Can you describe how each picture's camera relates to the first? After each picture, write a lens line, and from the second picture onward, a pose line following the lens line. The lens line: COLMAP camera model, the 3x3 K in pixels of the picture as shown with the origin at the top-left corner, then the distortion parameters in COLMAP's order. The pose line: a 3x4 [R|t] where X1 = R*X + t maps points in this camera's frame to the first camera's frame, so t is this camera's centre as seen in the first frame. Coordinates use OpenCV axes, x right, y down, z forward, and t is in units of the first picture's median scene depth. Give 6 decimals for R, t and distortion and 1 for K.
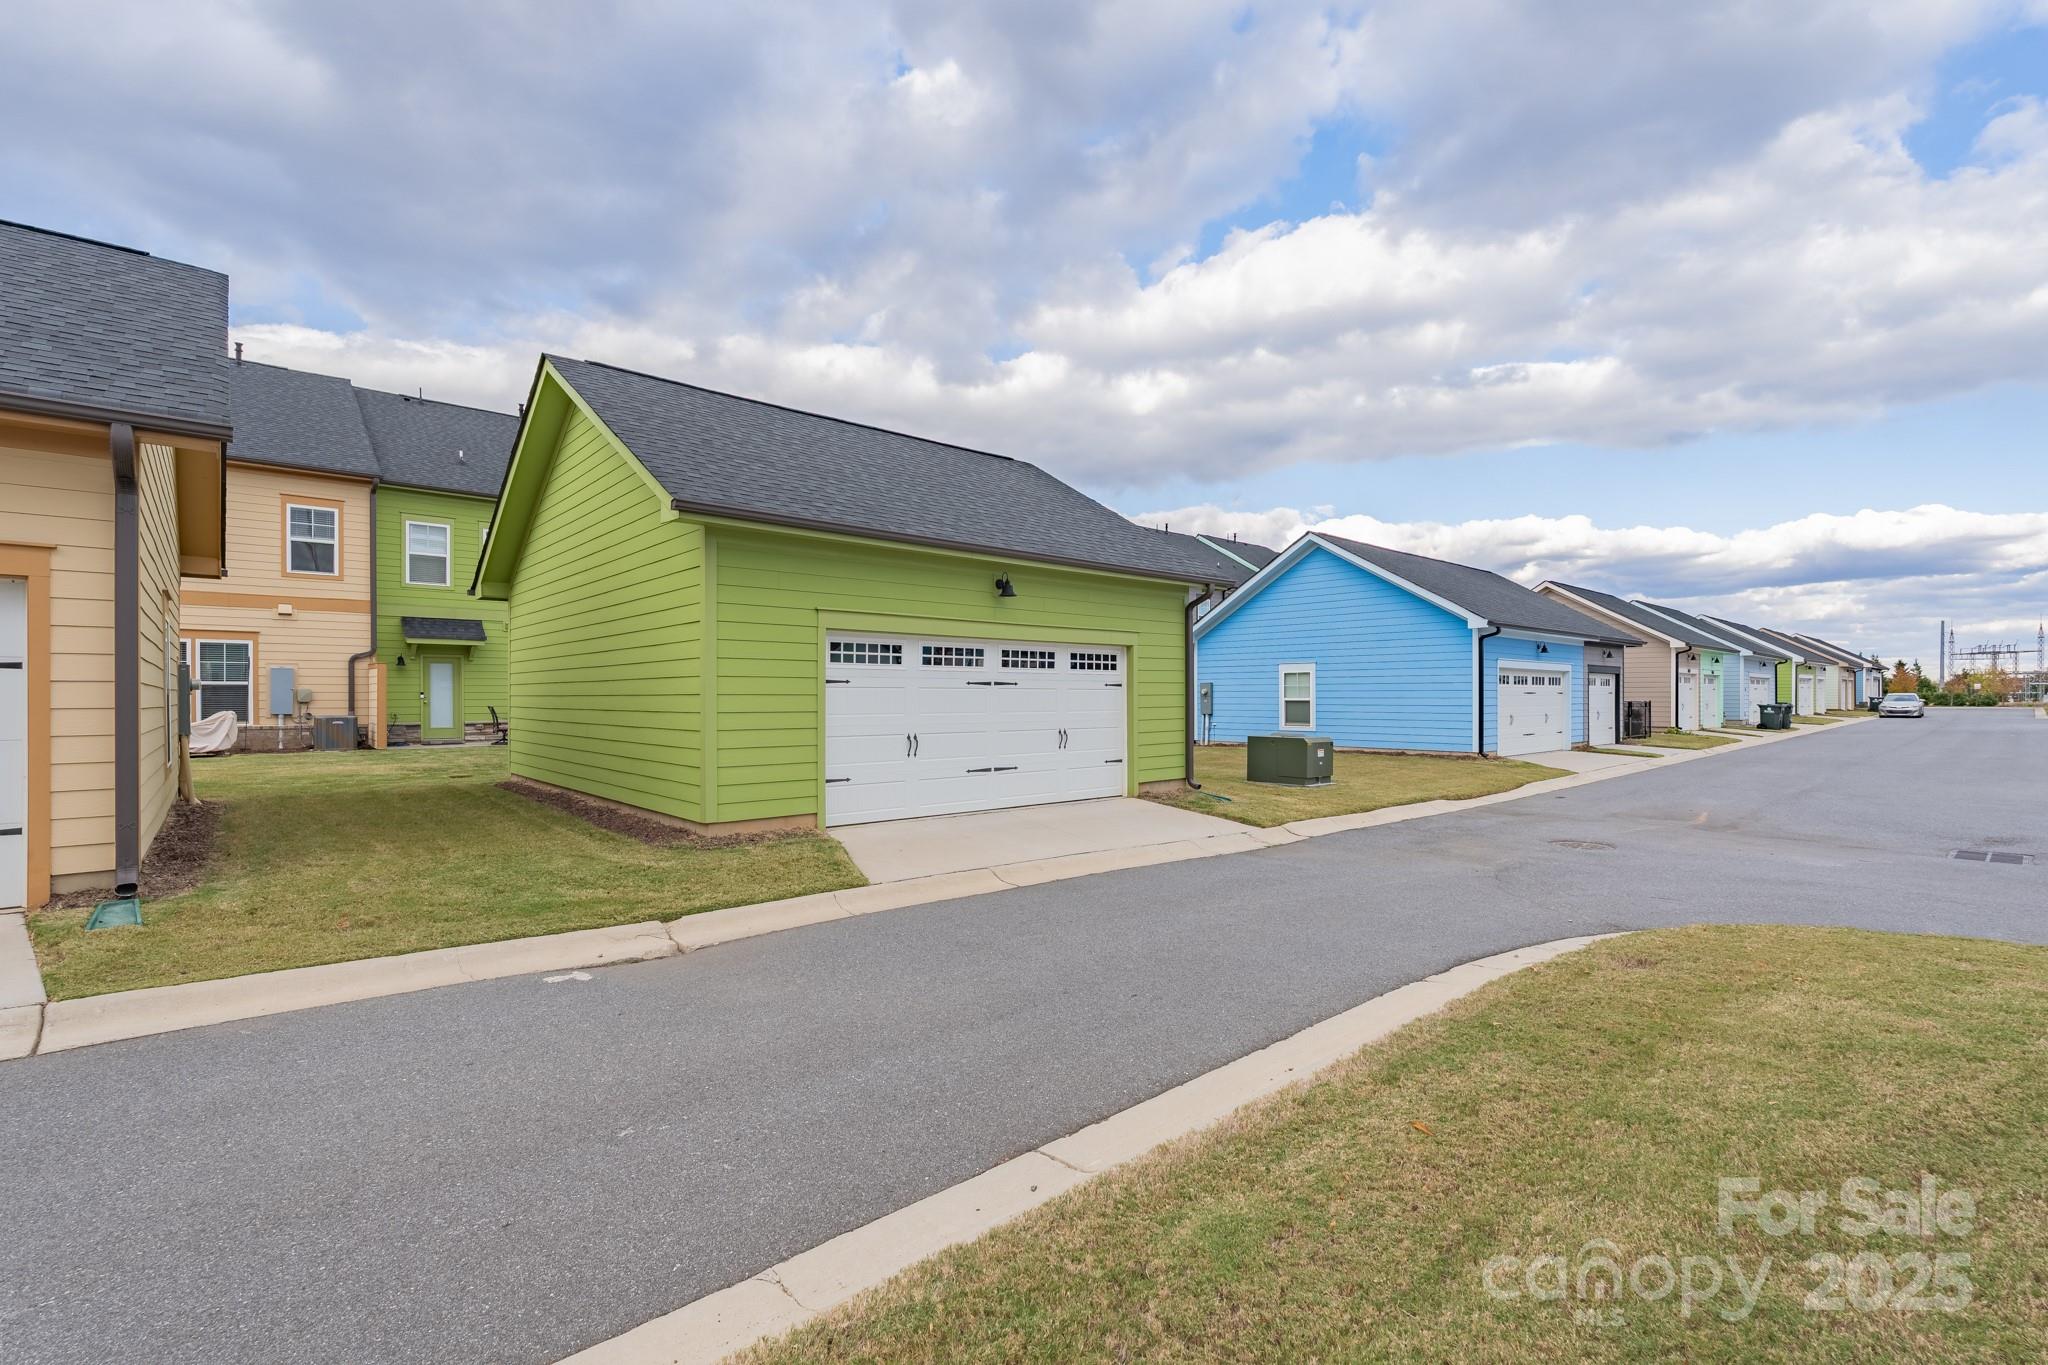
lens RADIAL K [[941.6, 0, 1024.0], [0, 941.6, 682.5], [0, 0, 1]] dist [0.003549, 0.000343]
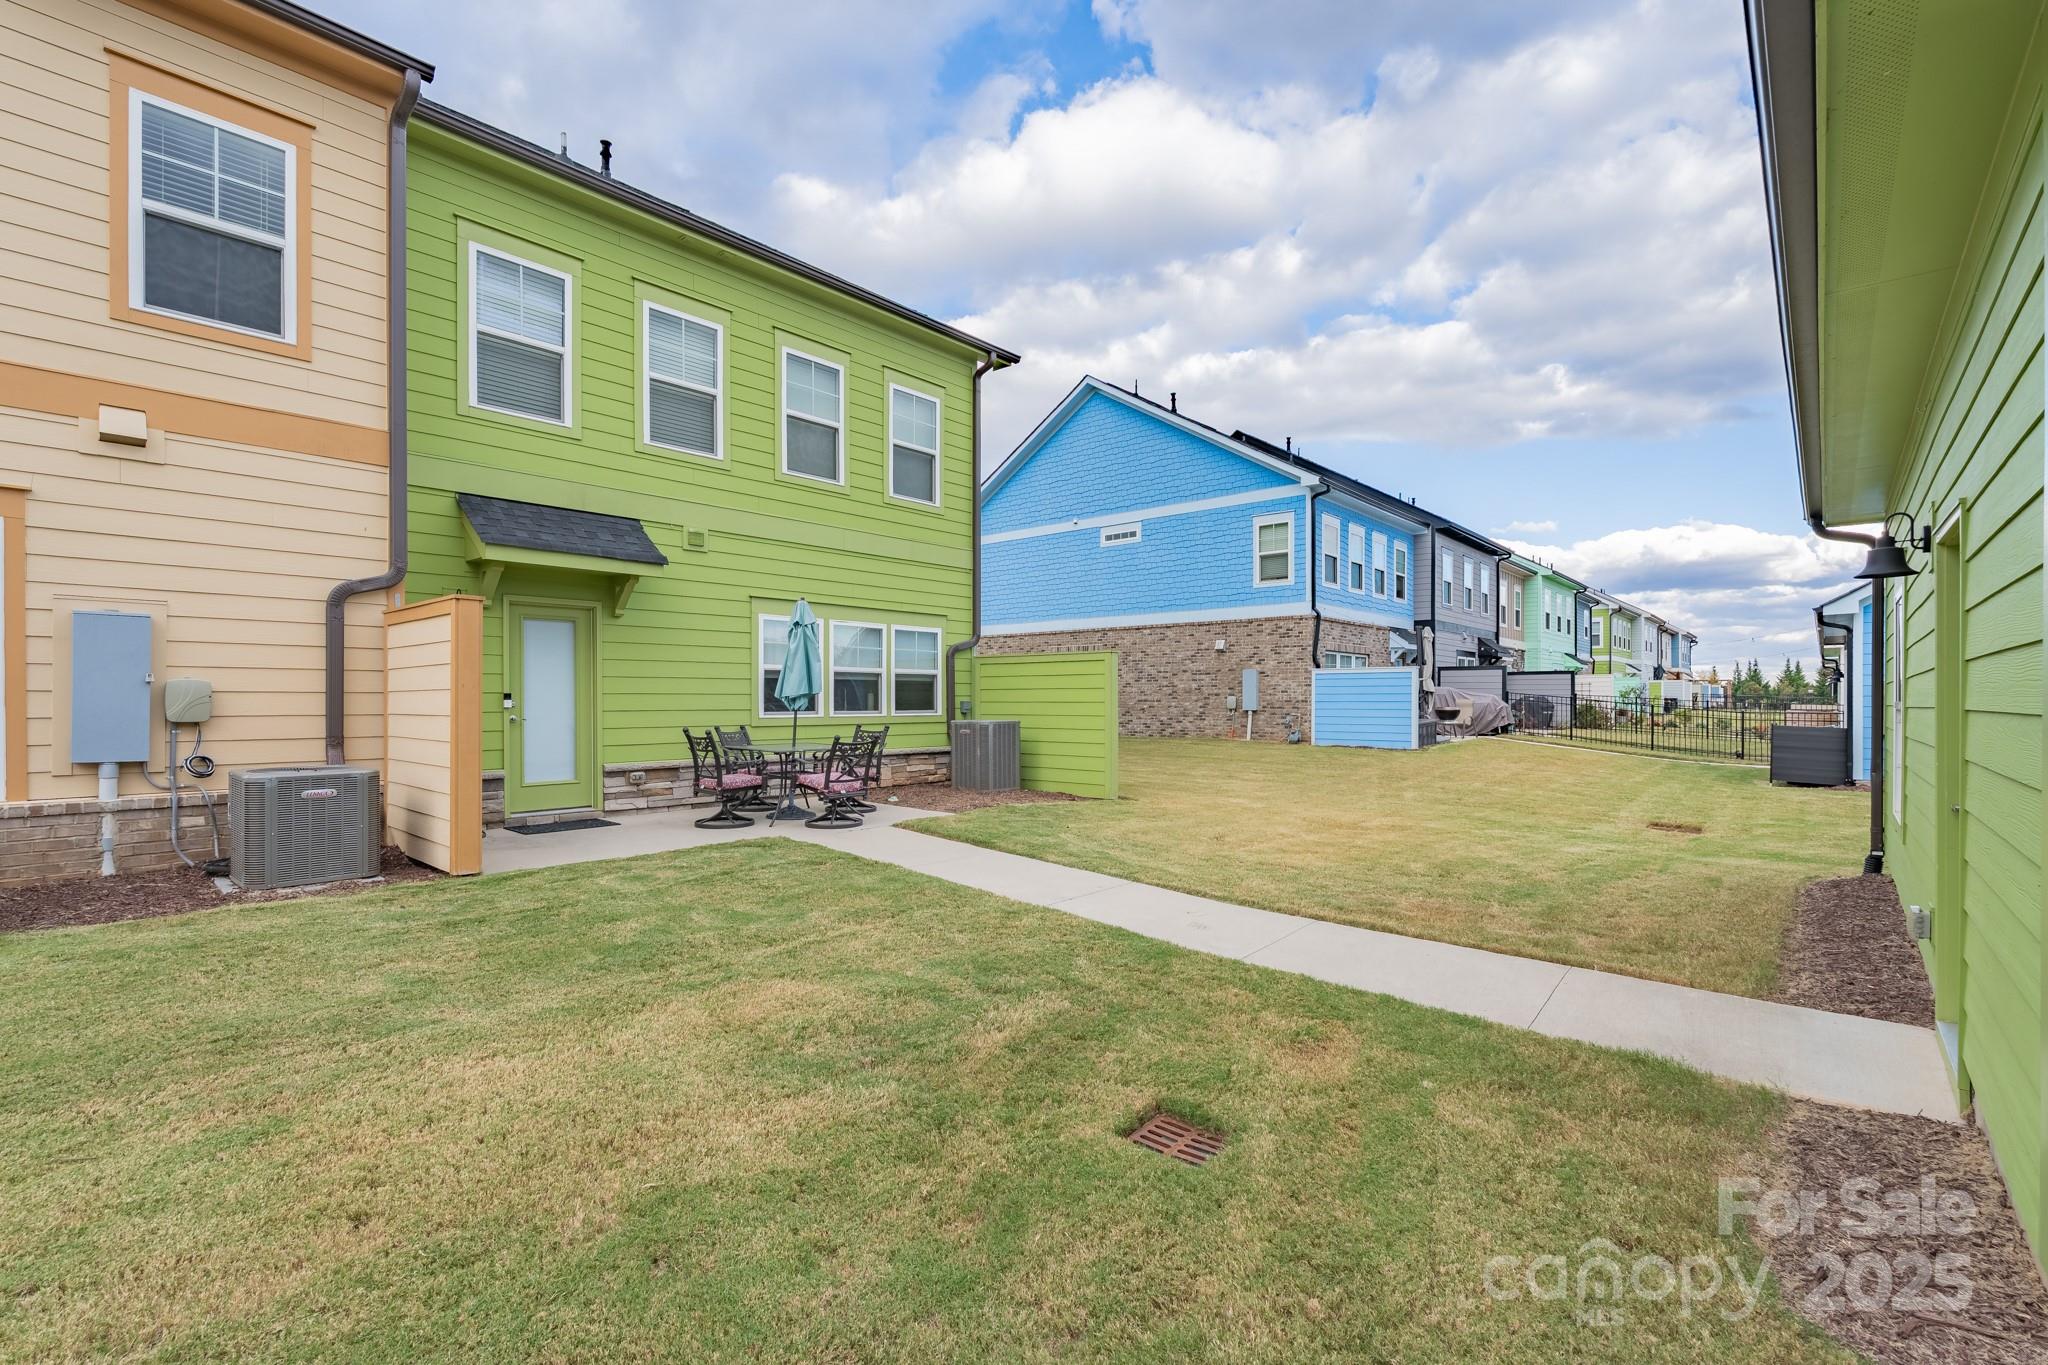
lens RADIAL K [[907.6, 0, 1018.4], [0, 907.6, 686.7], [0, 0, 1]] dist [-0.003480, -0.000058]
pose [[0.994106, 0.025879, 0.105278, -0.499299], [-0.029377, 0.999062, 0.031811, -0.009352], [-0.104356, -0.034716, 0.993934, 0.645184]]
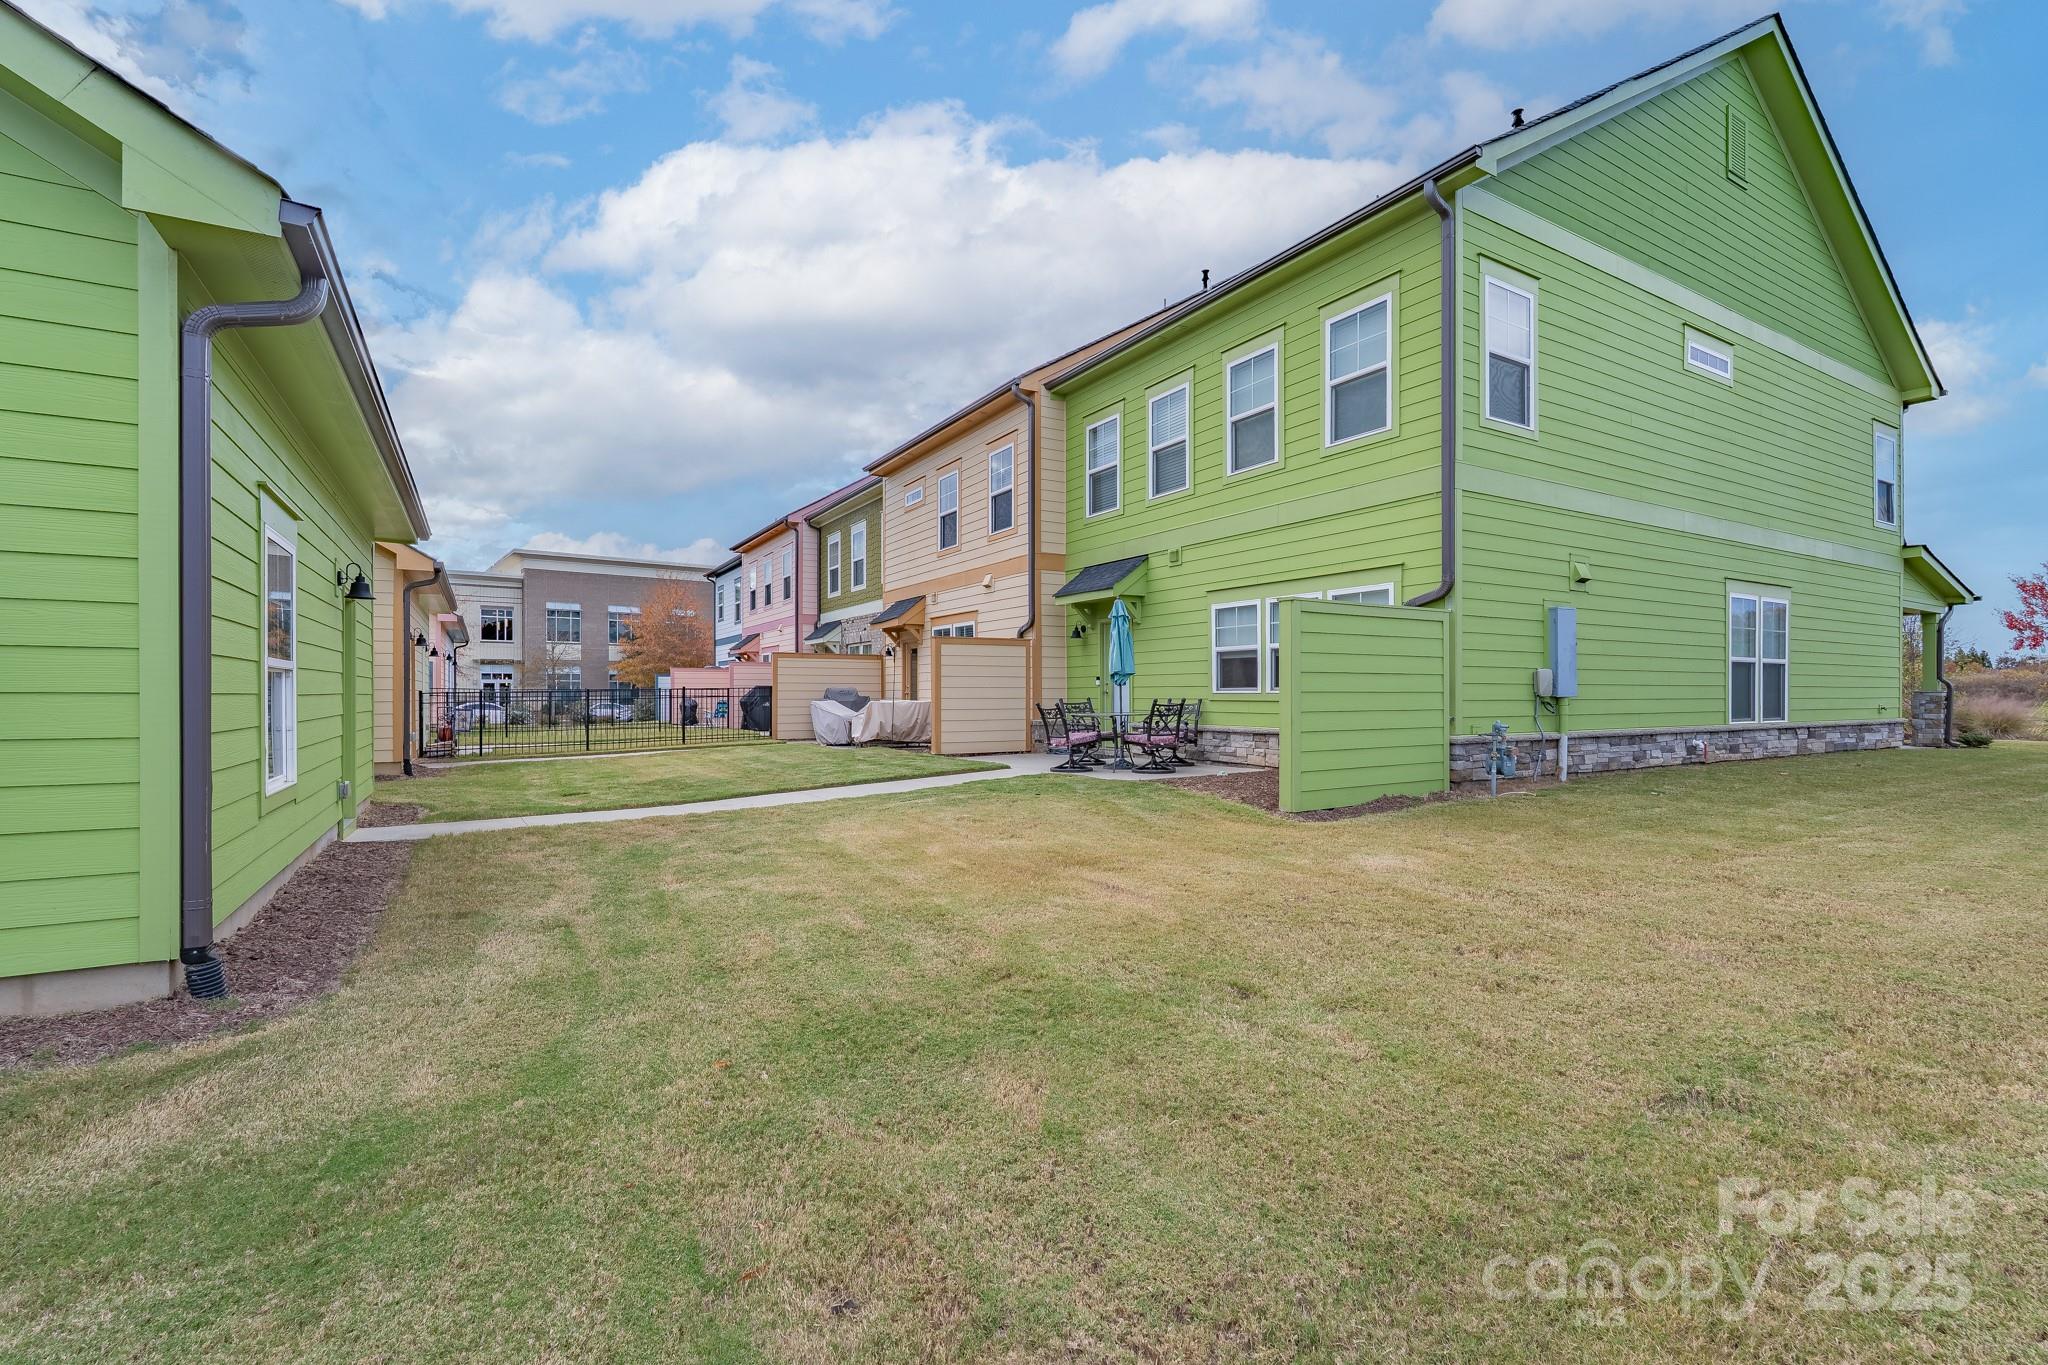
lens RADIAL K [[907.6, 0, 1018.4], [0, 907.6, 686.7], [0, 0, 1]] dist [-0.003480, -0.000058]
pose [[-0.181269, 0.029391, -0.982994, 0.000117], [0.076665, 0.996934, 0.015671, 0.004184], [0.980441, -0.072520, -0.182966, 1.123641]]
